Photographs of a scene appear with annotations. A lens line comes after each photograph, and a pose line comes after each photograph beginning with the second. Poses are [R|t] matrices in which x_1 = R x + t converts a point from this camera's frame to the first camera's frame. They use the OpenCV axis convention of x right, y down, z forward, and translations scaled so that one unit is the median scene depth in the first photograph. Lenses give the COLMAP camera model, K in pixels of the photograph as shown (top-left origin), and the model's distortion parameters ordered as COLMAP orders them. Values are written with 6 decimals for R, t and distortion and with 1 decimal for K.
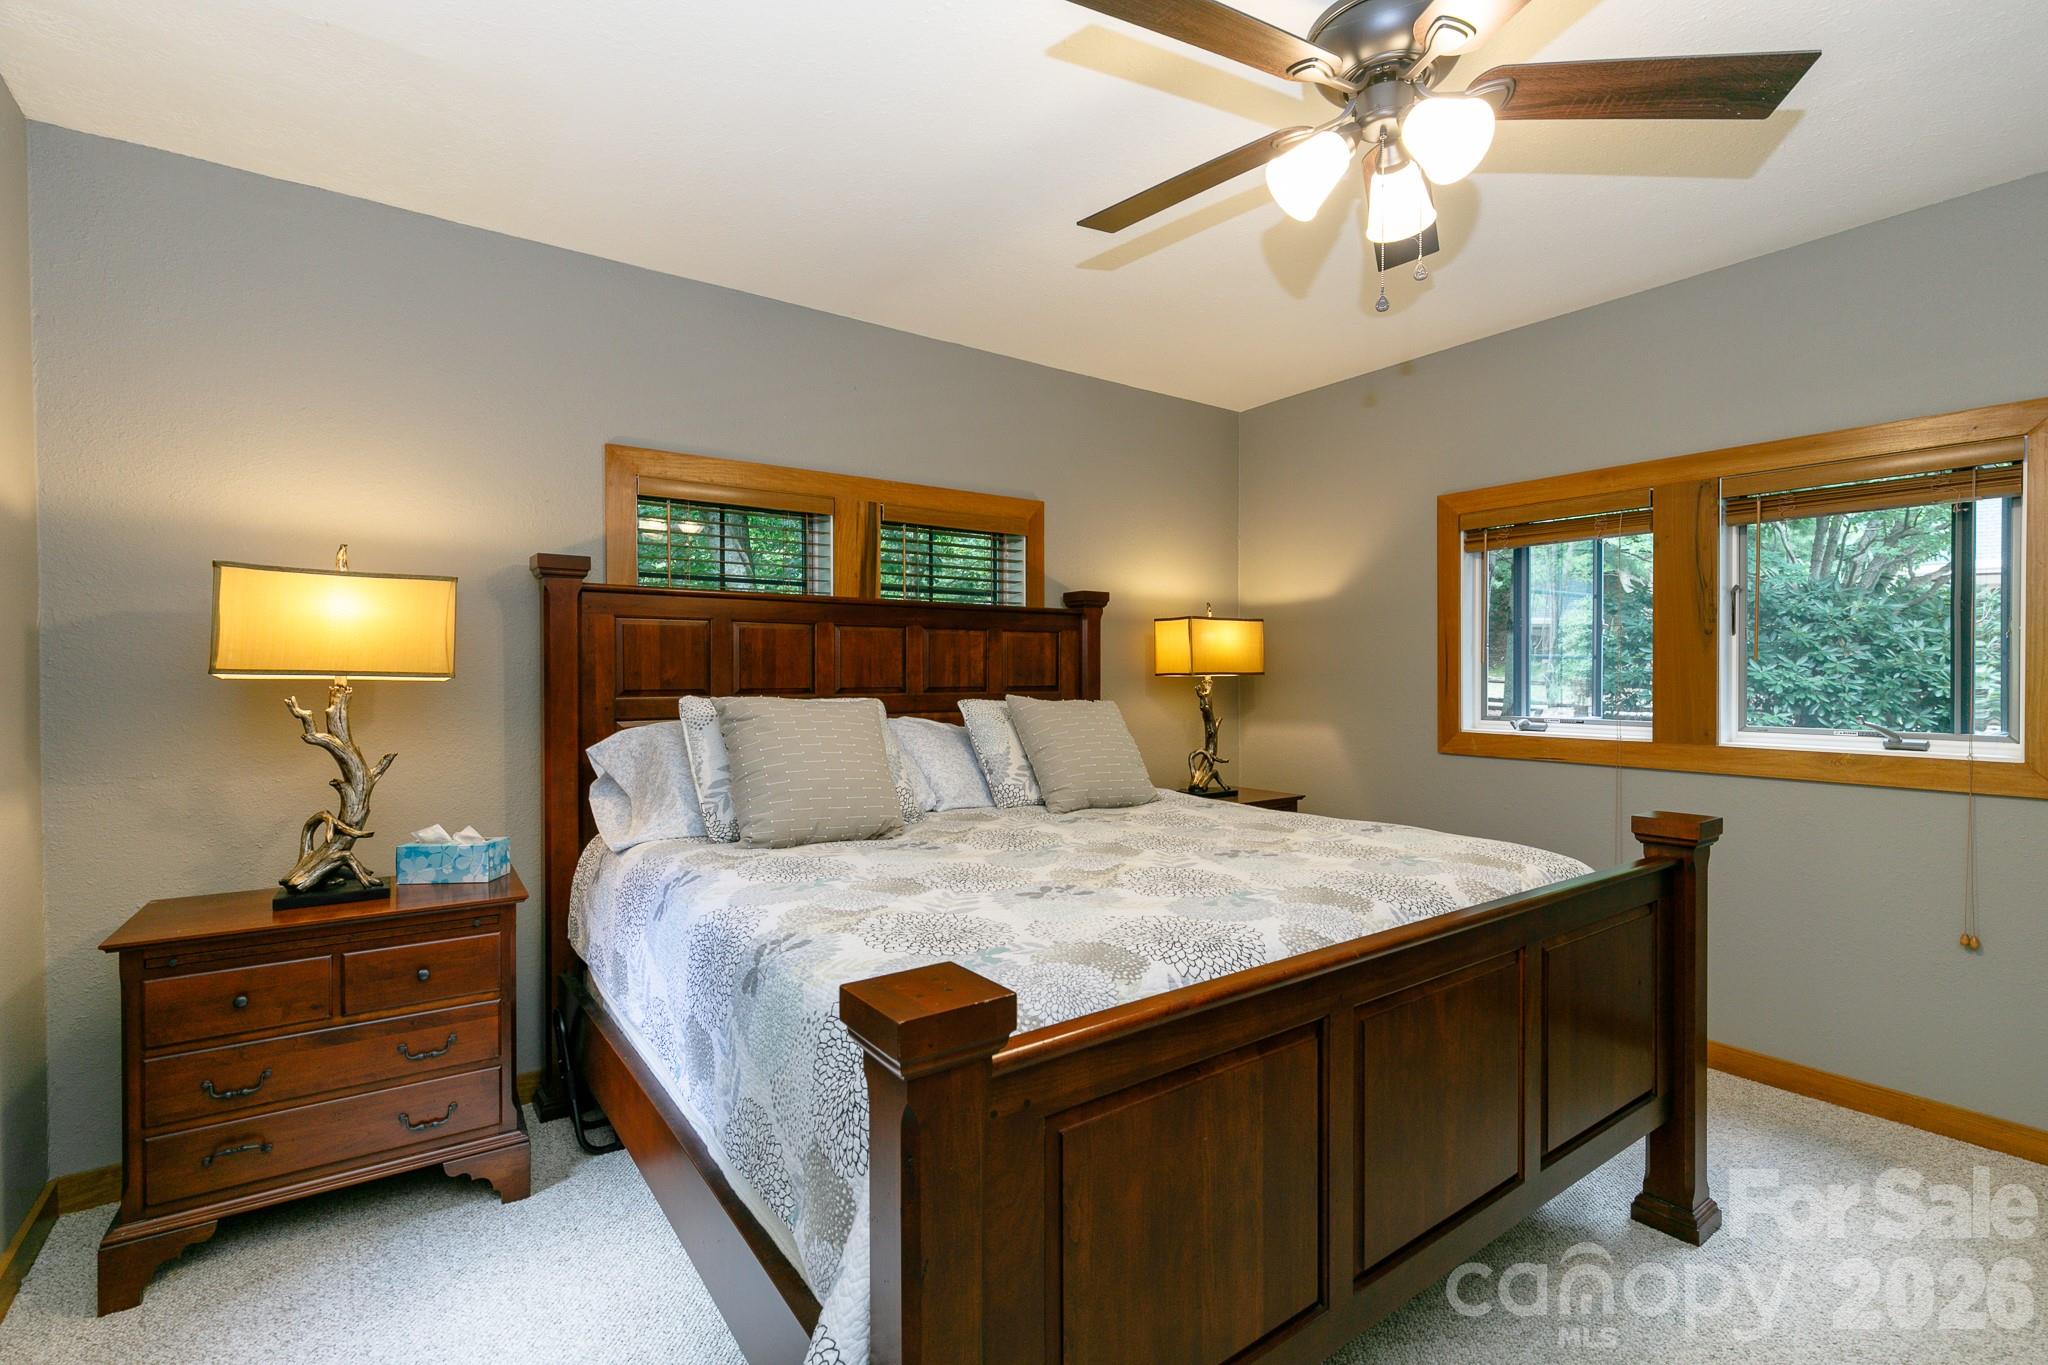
lens RADIAL K [[920.5, 0, 1028.4], [0, 920.5, 683.6], [0, 0, 1]] dist [0.004065, -0.001642]
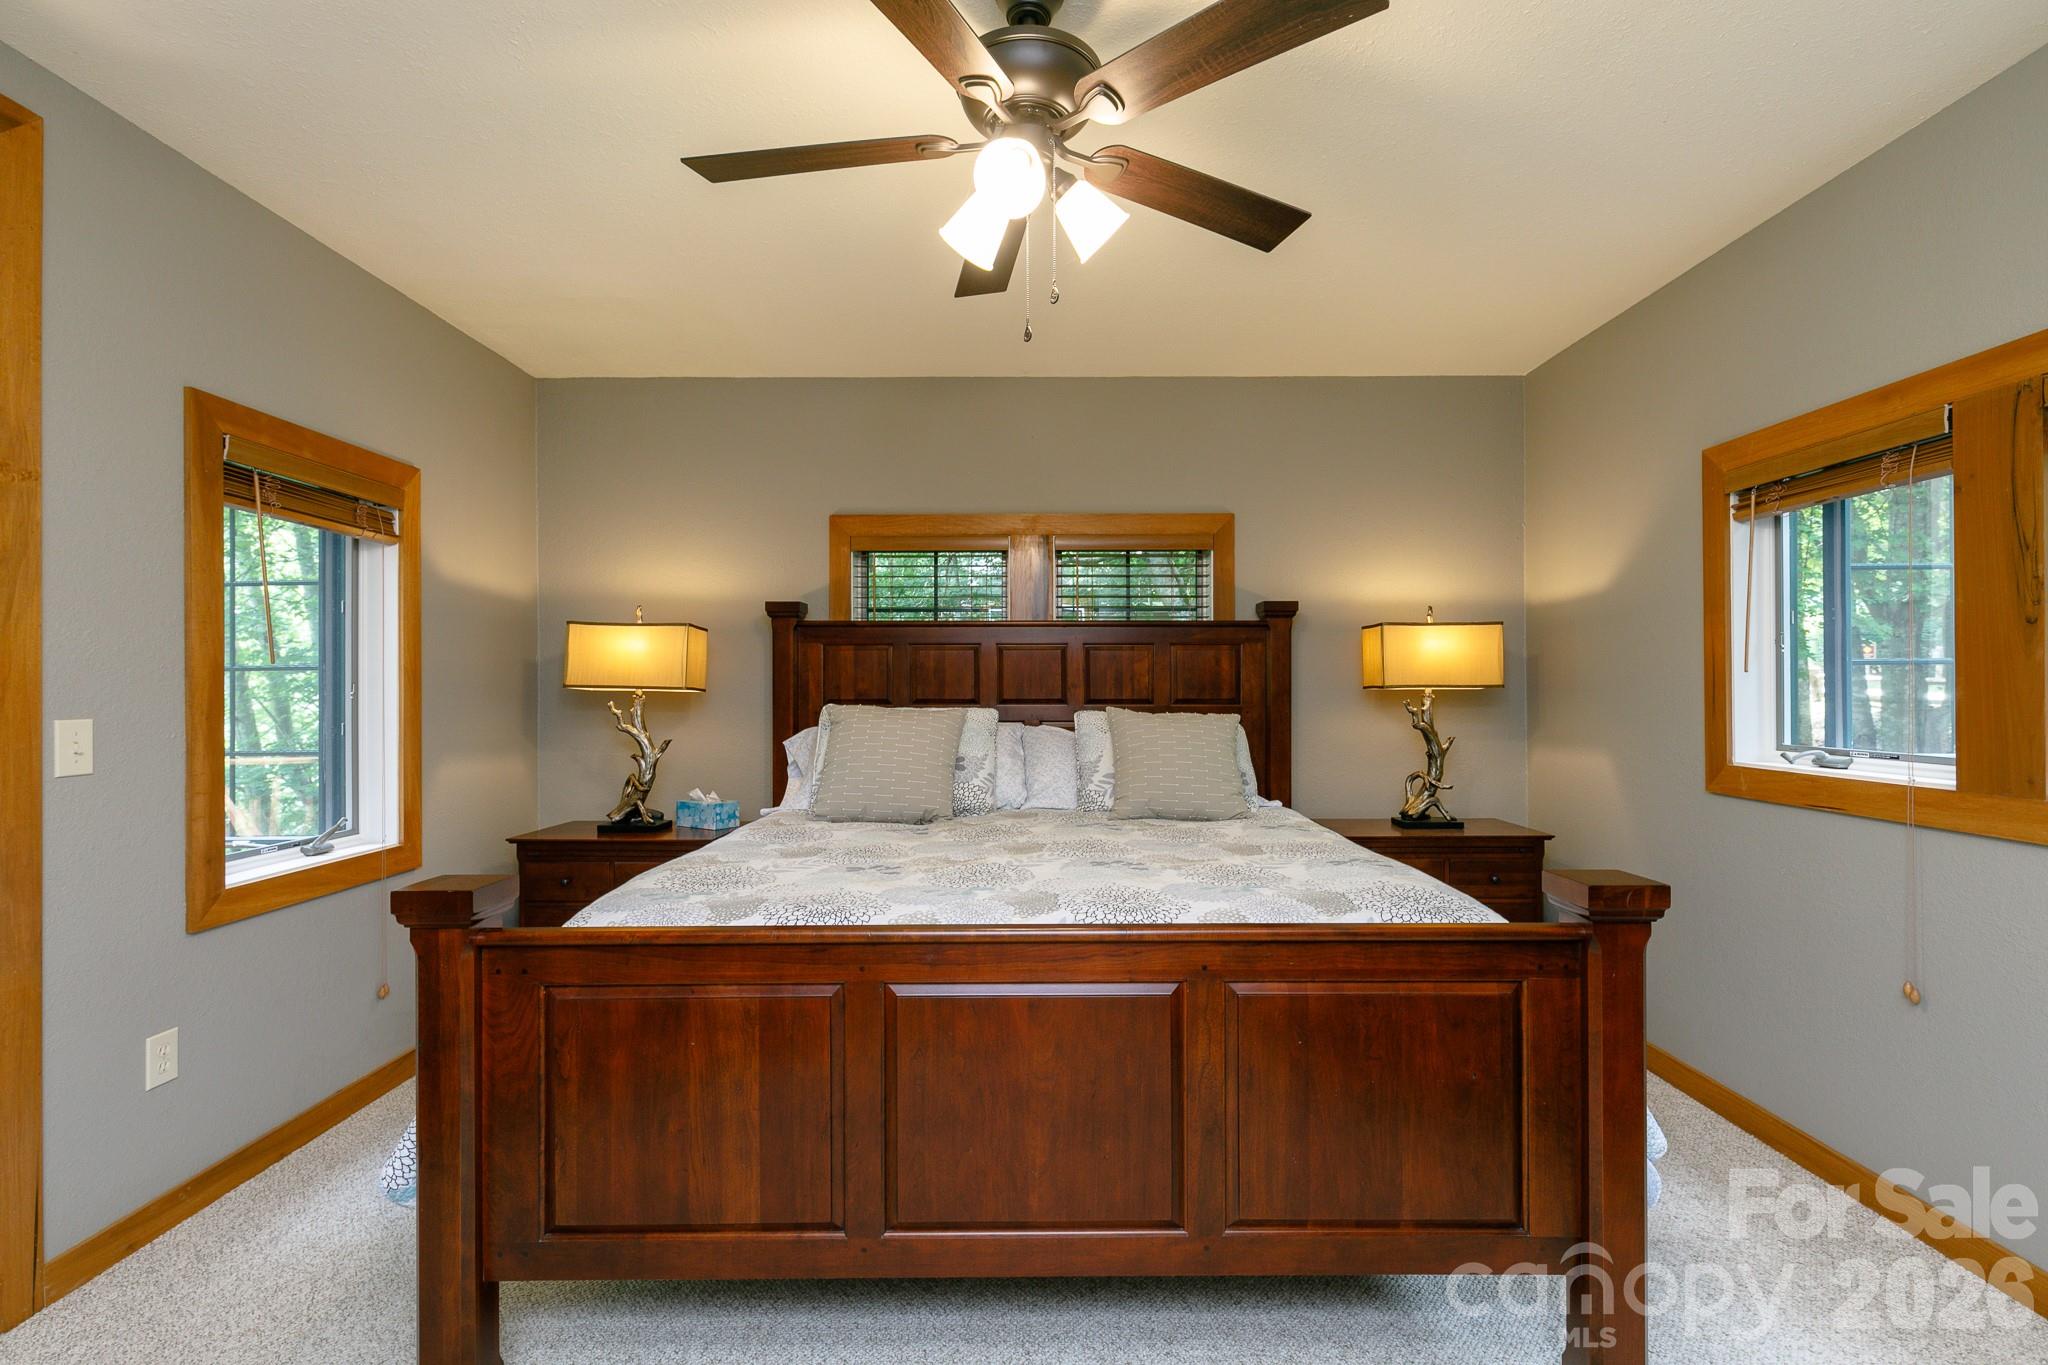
lens RADIAL K [[920.5, 0, 1034.9], [0, 920.5, 682.0], [0, 0, 1]] dist [0.004065, -0.001642]
pose [[0.810959, -0.003561, -0.585093, 0.528472], [-0.004645, 0.999911, -0.012524, -0.002433], [0.585085, 0.012875, 0.810870, 0.084533]]
